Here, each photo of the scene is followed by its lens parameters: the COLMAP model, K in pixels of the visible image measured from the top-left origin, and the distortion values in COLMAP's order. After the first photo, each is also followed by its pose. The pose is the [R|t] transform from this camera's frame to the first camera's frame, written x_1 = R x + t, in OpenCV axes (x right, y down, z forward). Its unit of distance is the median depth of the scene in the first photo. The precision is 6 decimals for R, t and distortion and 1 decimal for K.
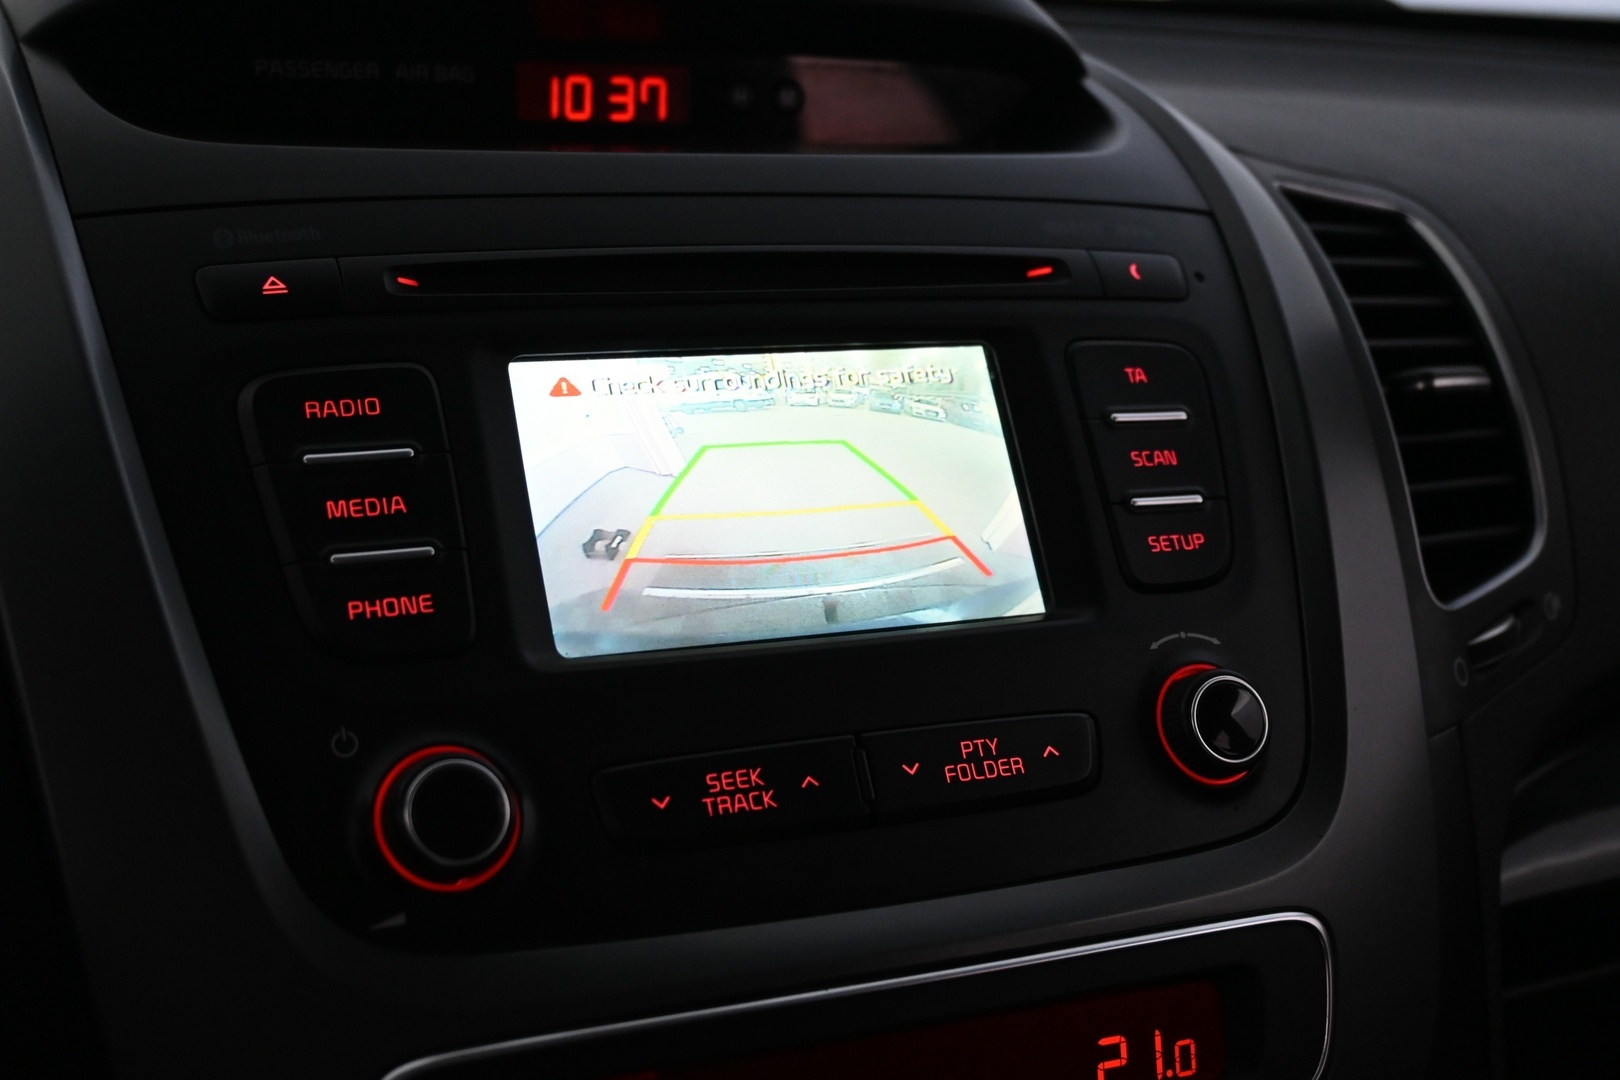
lens RADIAL K [[2078.2, 0, 811.7], [0, 2078.2, 541.5], [0, 0, 1]] dist [0.013386, 0.000000]
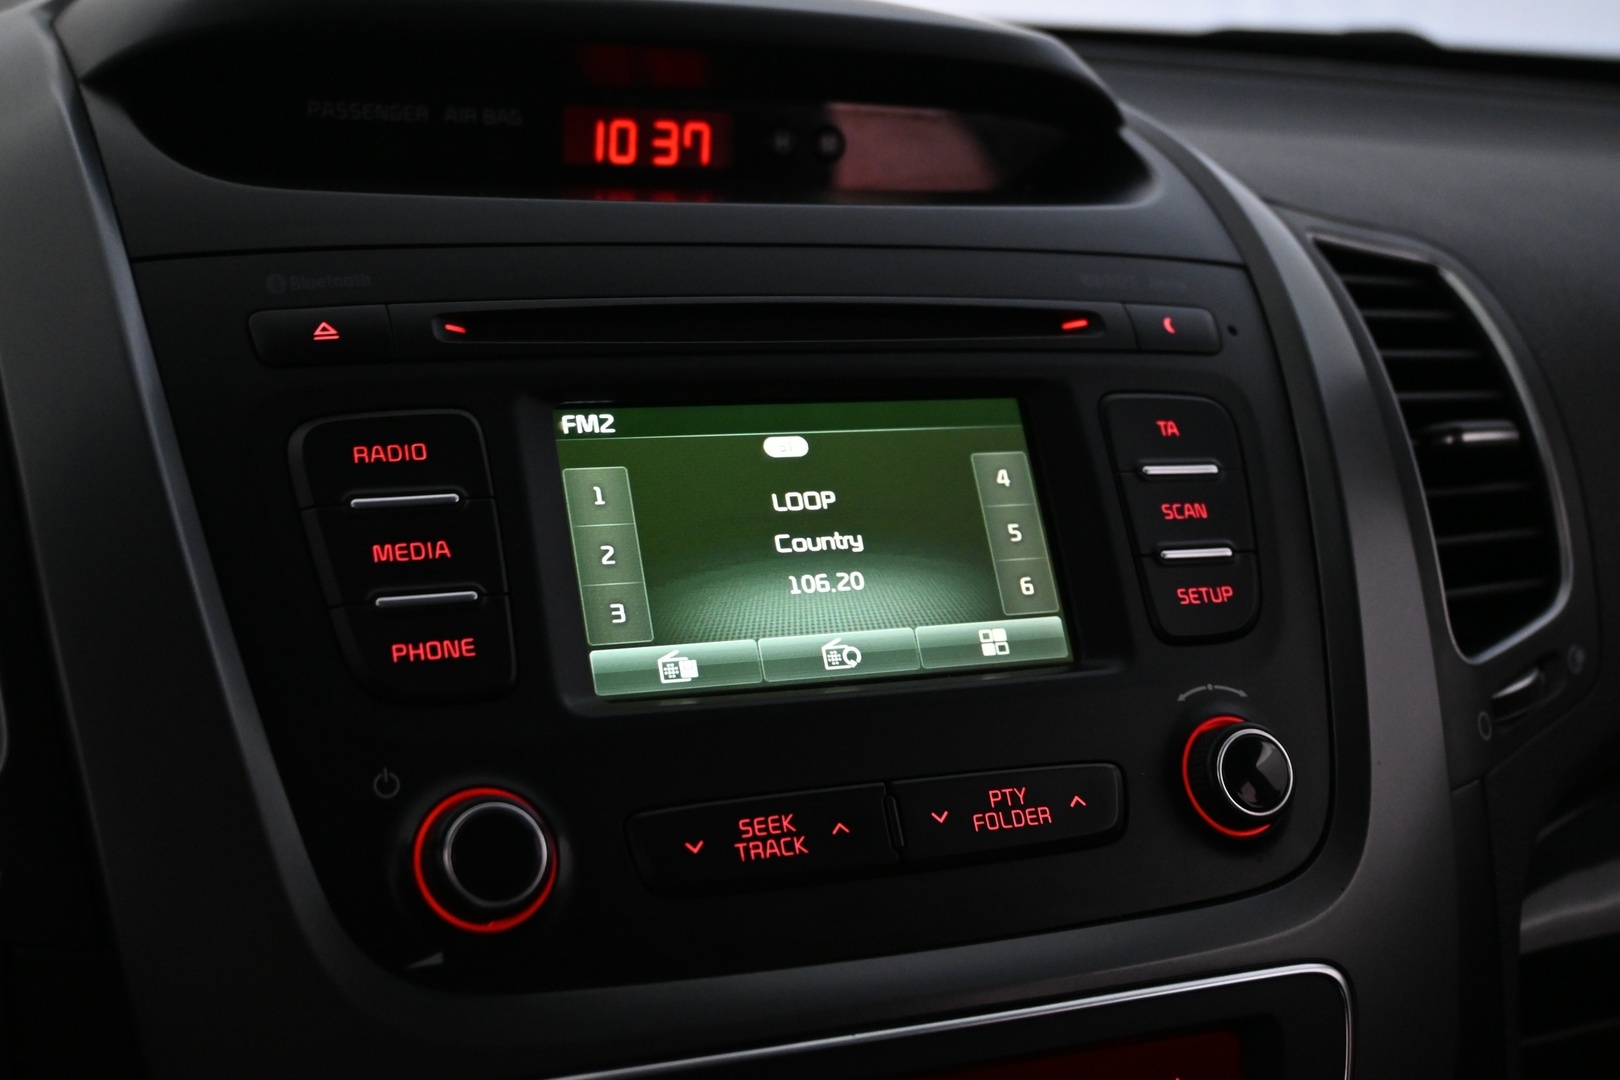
lens RADIAL K [[2078.2, 0, 813.3], [0, 2078.2, 536.7], [0, 0, 1]] dist [0.013386, 0.000000]
pose [[0.999762, 0.019278, -0.010187, -0.006031], [-0.019336, 0.999797, -0.005692, -0.019132], [0.010075, 0.005887, 0.999932, -0.016356]]
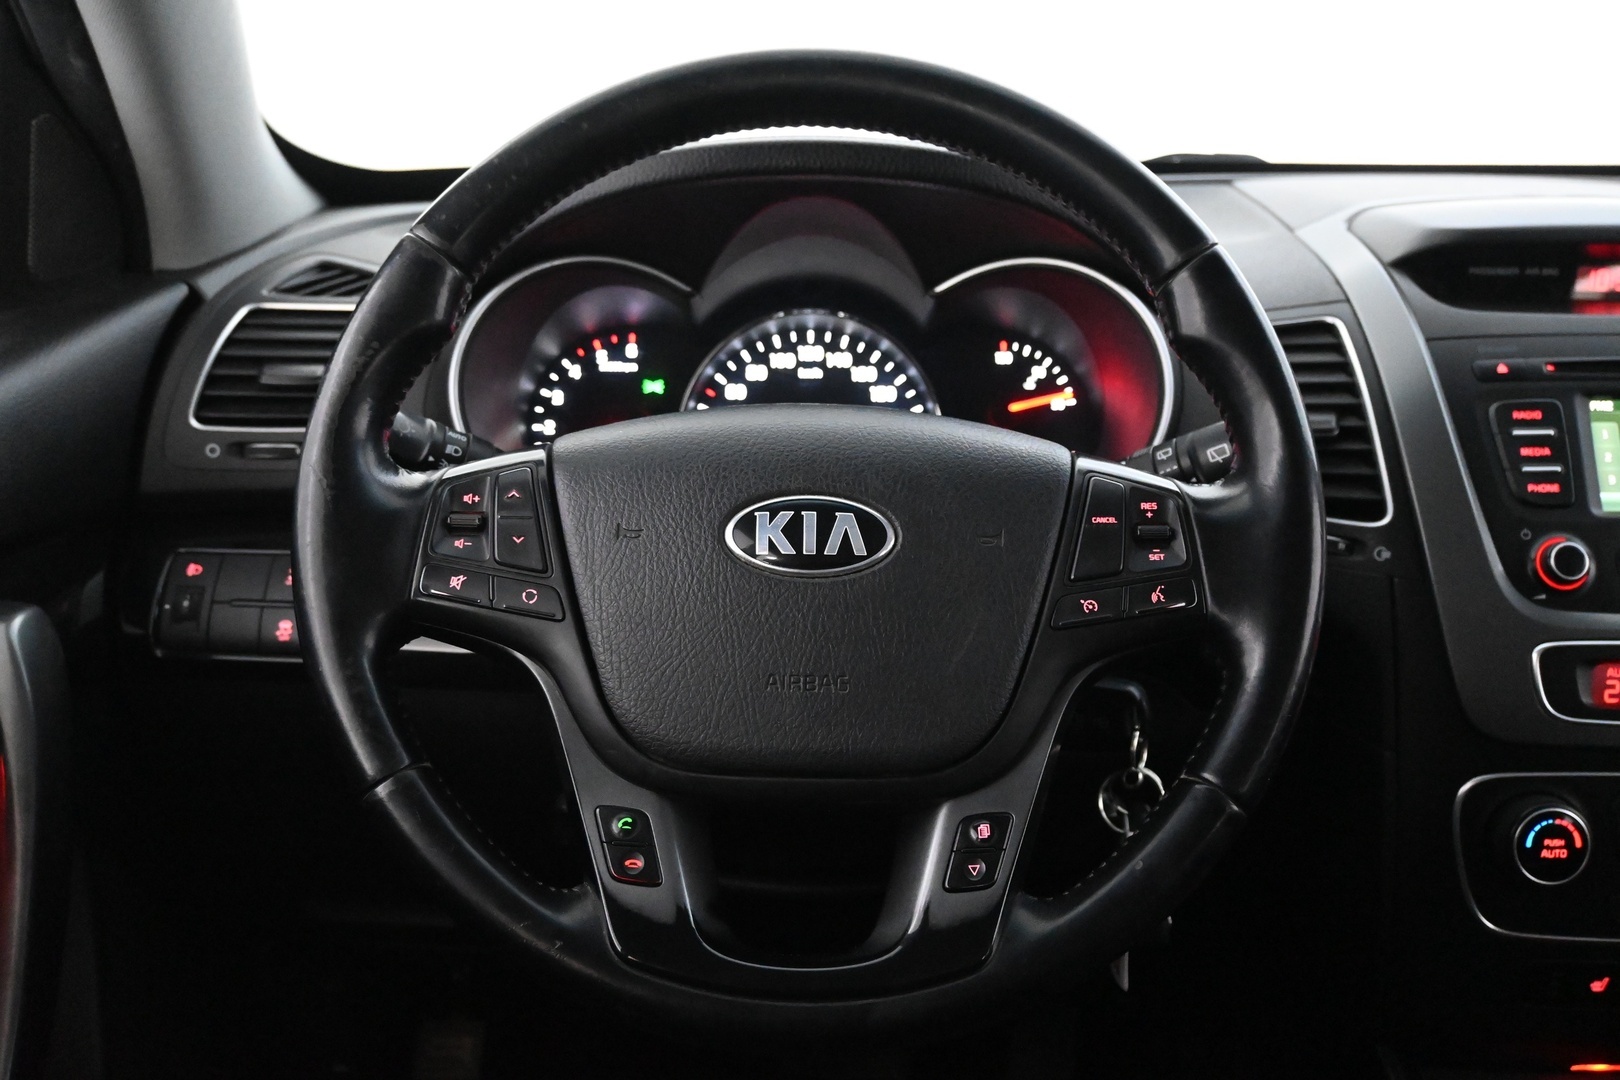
lens RADIAL K [[1668.9, 0, 806.2], [0, 1668.9, 542.7], [0, 0, 1]] dist [-0.007574, 0.000000]
pose [[0.909549, 0.091110, -0.405488, -0.164629], [-0.071850, 0.995455, 0.062505, 0.031033], [0.409339, -0.027717, 0.911961, -1.257853]]
